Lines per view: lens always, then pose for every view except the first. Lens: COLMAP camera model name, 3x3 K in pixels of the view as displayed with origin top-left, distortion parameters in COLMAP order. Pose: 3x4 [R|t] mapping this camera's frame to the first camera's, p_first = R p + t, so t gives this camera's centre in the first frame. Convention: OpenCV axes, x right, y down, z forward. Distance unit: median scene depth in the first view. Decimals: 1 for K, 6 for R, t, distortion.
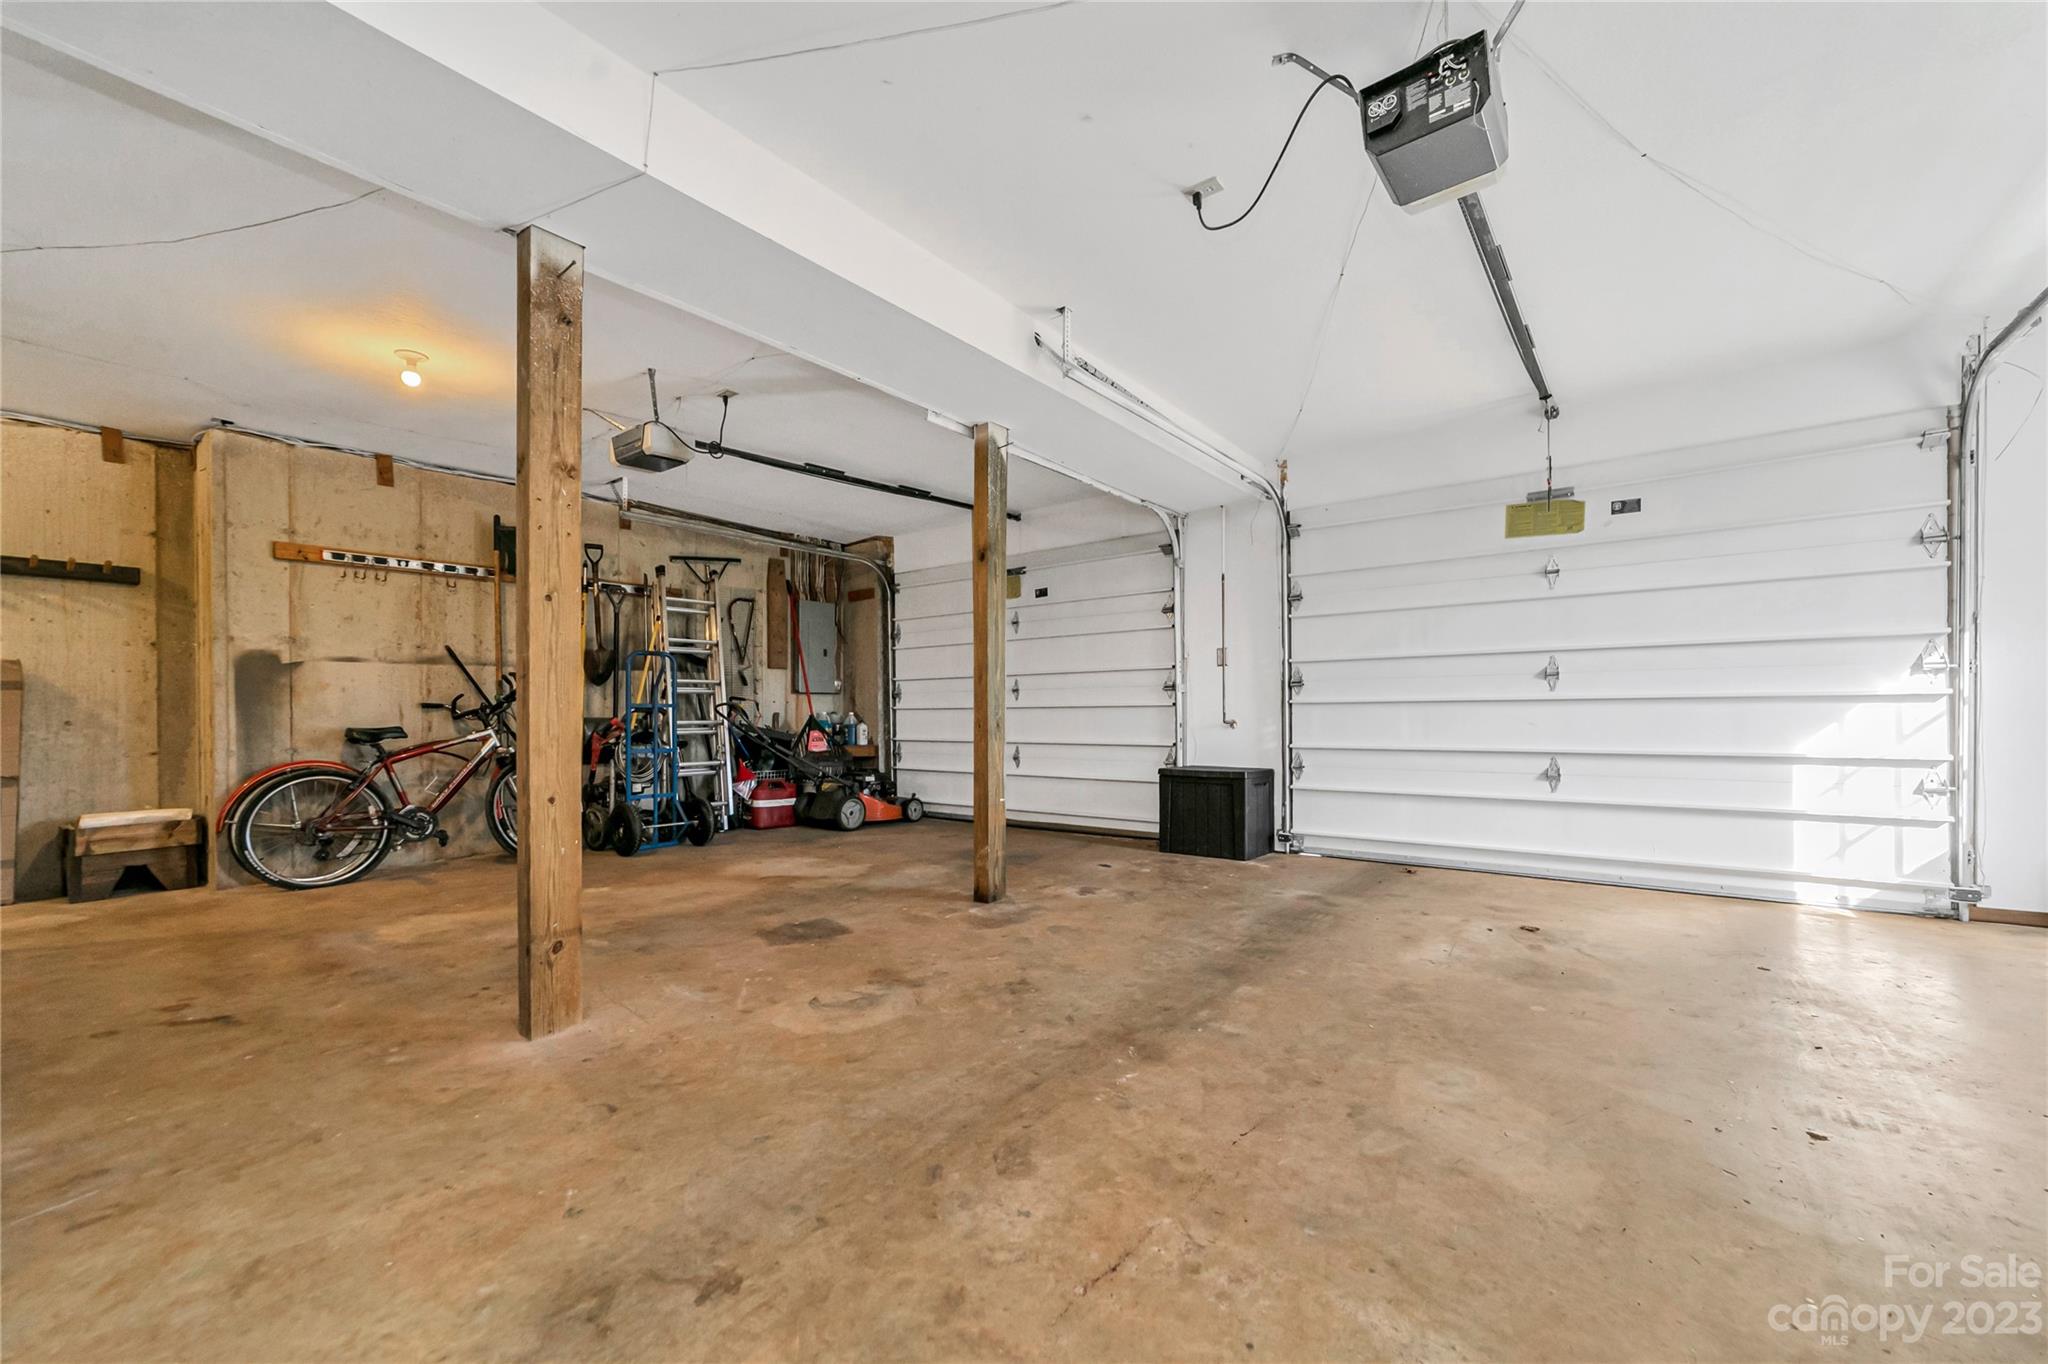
lens RADIAL K [[797.3, 0, 1016.0], [0, 797.3, 699.9], [0, 0, 1]] dist [-0.018704, 0.010963]
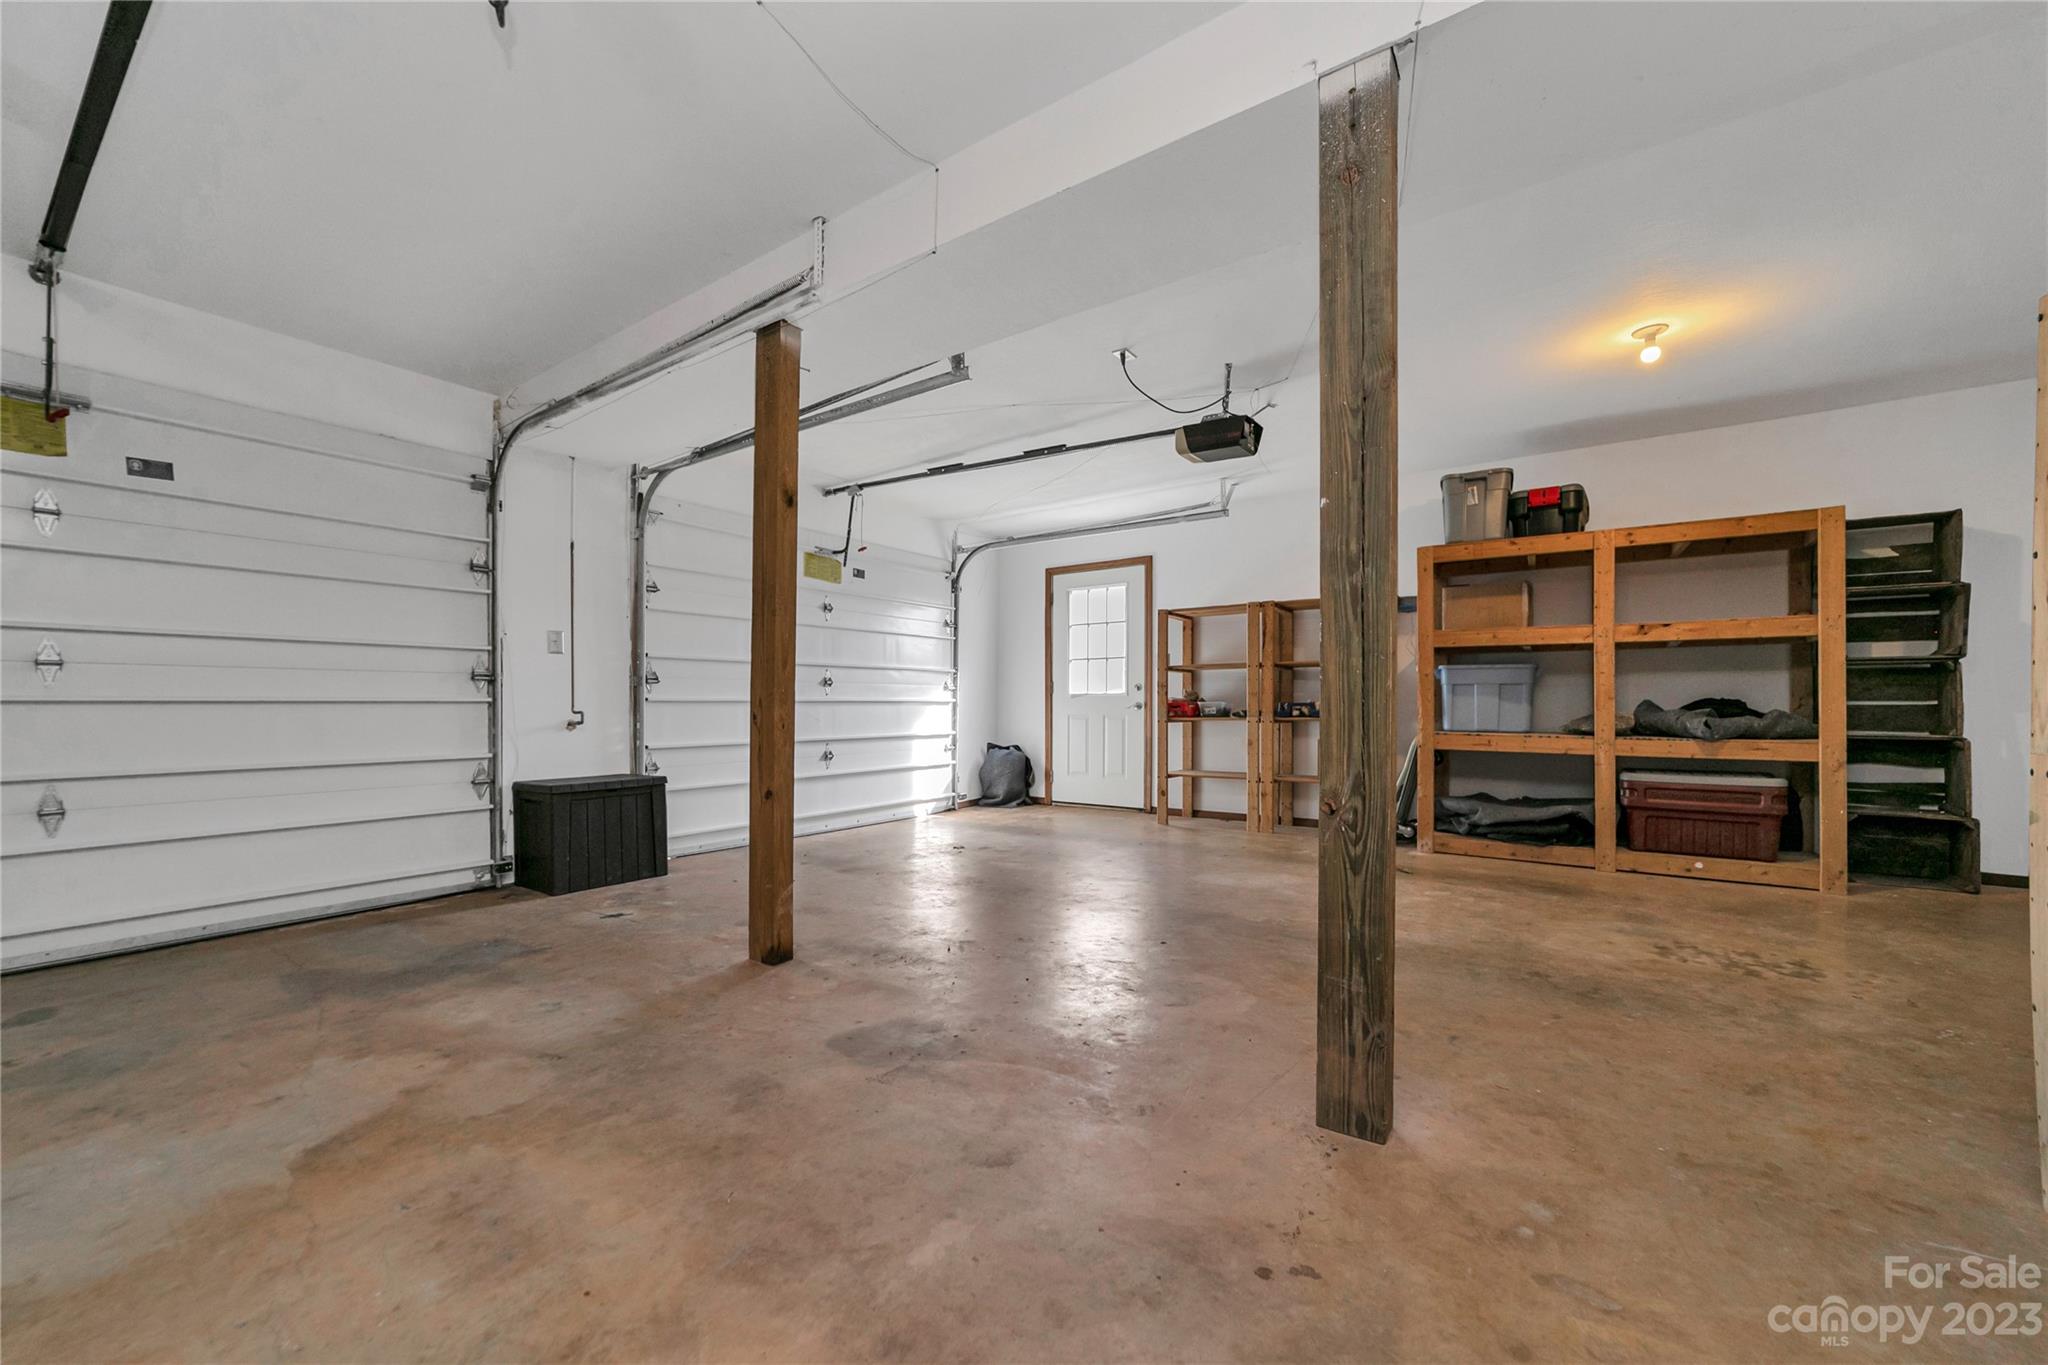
lens RADIAL K [[797.3, 0, 1016.0], [0, 797.3, 700.4], [0, 0, 1]] dist [-0.018704, 0.010963]
pose [[-0.043904, 0.016642, 0.998897, -0.889671], [-0.010063, 0.999803, -0.017100, 0.022553], [-0.998985, -0.010802, -0.043727, 0.911647]]
